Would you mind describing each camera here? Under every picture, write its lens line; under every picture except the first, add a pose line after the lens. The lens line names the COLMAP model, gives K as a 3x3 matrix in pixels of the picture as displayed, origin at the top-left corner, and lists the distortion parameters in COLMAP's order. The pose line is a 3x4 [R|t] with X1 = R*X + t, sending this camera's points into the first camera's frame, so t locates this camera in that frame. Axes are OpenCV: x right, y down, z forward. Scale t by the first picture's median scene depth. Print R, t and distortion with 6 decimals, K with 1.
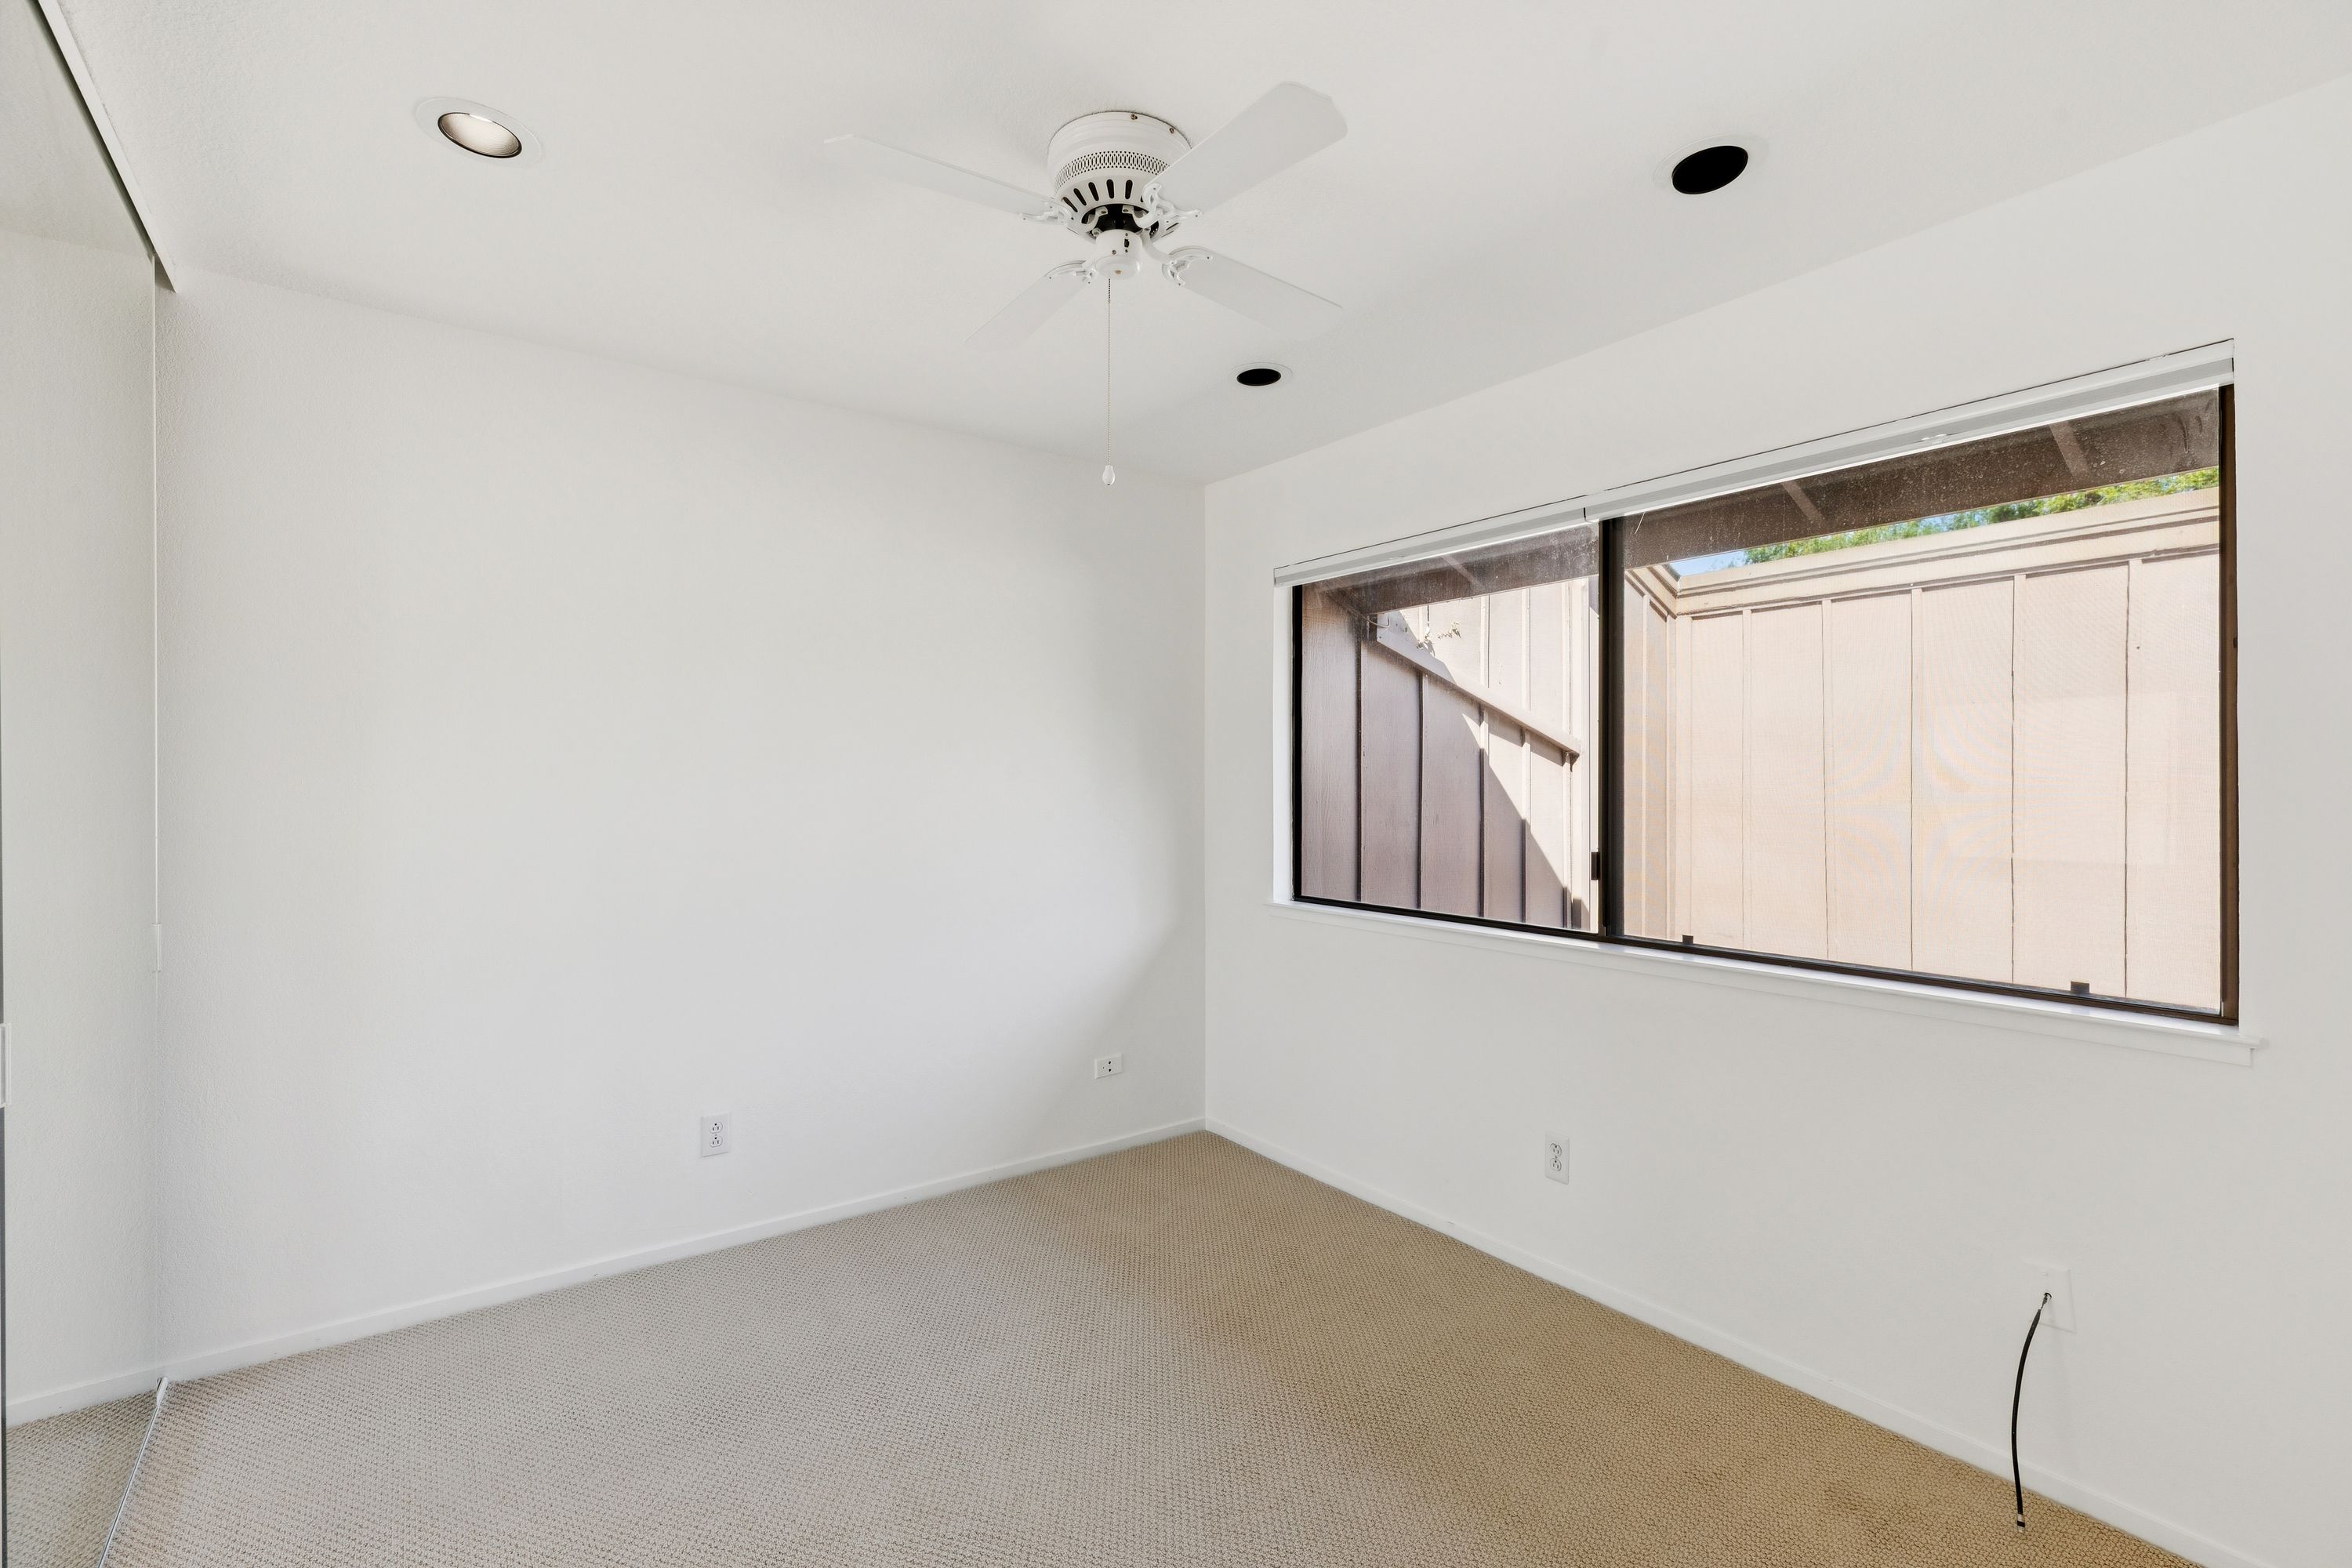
lens RADIAL K [[1053.7, 0, 1171.2], [0, 1053.7, 785.0], [0, 0, 1]] dist [0.002274, 0.000775]
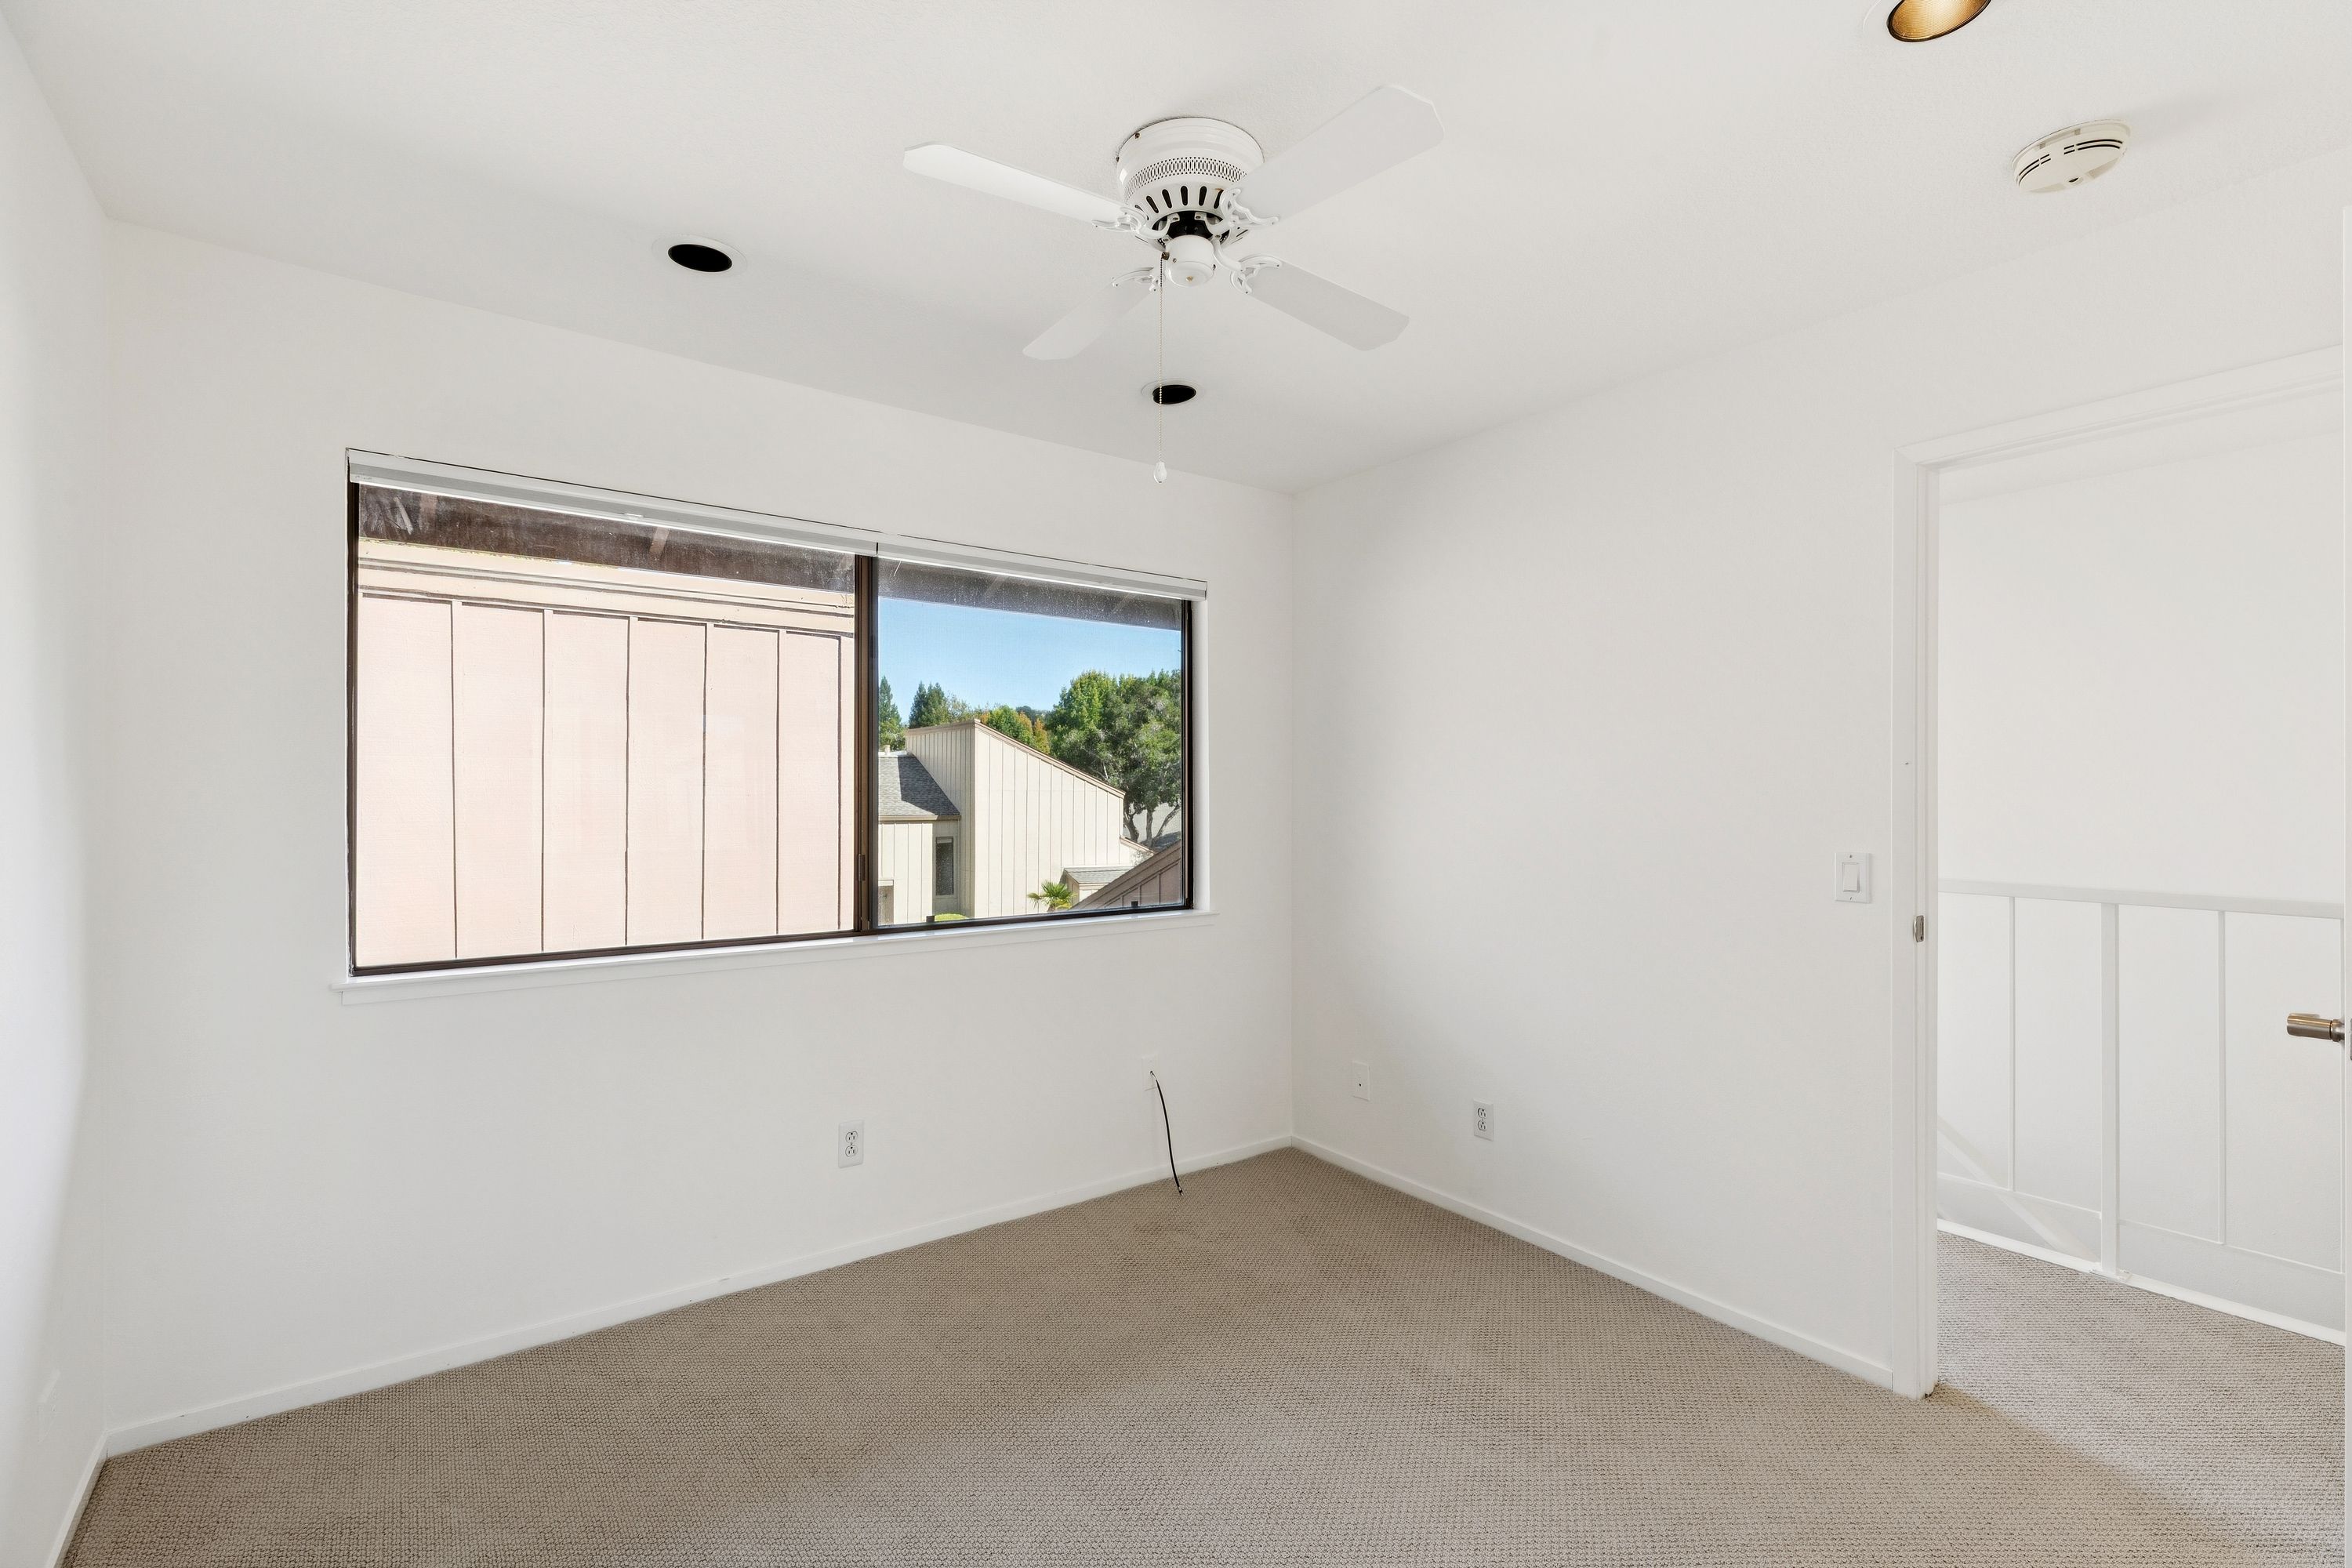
lens RADIAL K [[1053.7, 0, 1171.2], [0, 1053.7, 785.0], [0, 0, 1]] dist [0.002274, 0.000775]
pose [[0.005127, 0.008224, 0.999953, -0.696089], [-0.001460, 0.999965, -0.008216, -0.000013], [-0.999986, -0.001418, 0.005139, 0.672101]]
